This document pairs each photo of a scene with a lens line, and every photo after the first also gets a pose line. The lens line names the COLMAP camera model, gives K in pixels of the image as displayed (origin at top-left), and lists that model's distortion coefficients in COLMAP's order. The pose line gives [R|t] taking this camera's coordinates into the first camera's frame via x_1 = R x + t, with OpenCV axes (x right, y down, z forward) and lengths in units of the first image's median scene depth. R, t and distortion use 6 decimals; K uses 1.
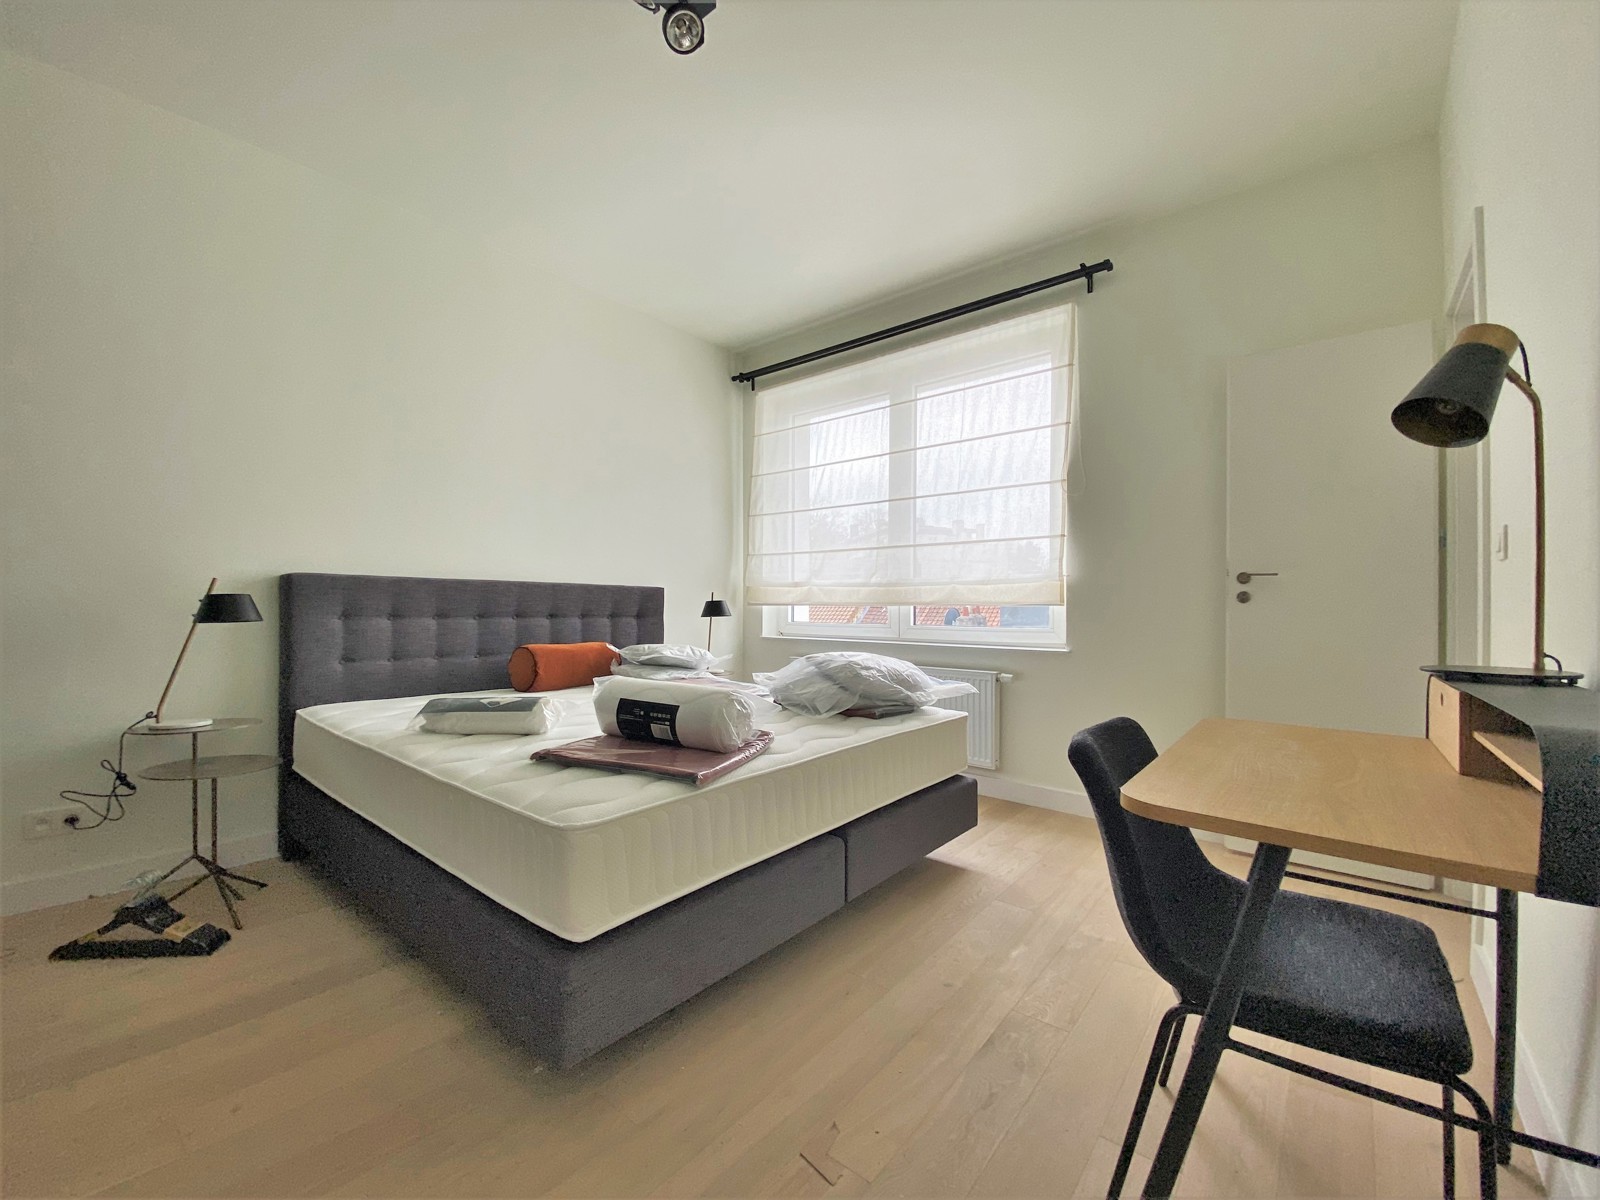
lens RADIAL K [[651.3, 0, 800.5], [0, 651.3, 605.8], [0, 0, 1]] dist [0.011901, -0.017656]
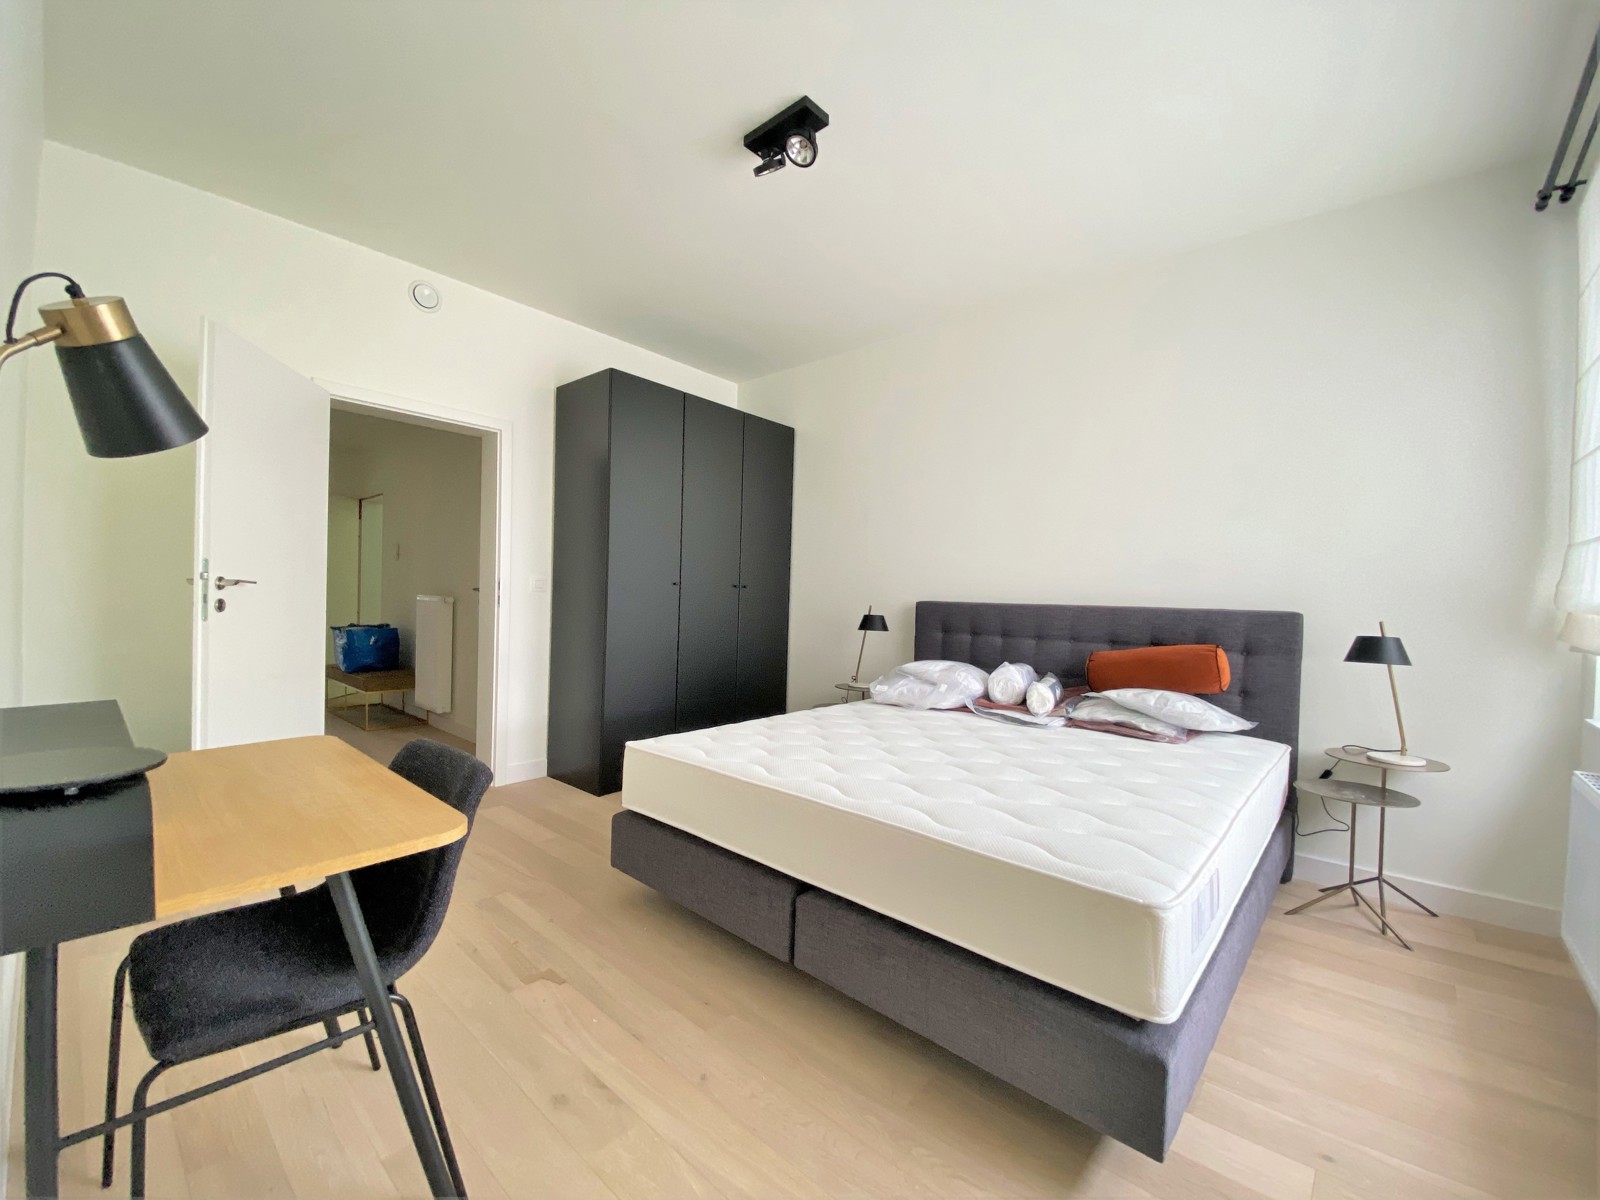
lens RADIAL K [[651.3, 0, 800.5], [0, 651.3, 605.8], [0, 0, 1]] dist [0.011901, -0.017656]
pose [[-0.038808, -0.022004, -0.999004, 0.804606], [-0.043943, 0.998828, -0.020293, 0.003793], [0.998280, 0.043112, -0.039729, 0.886048]]
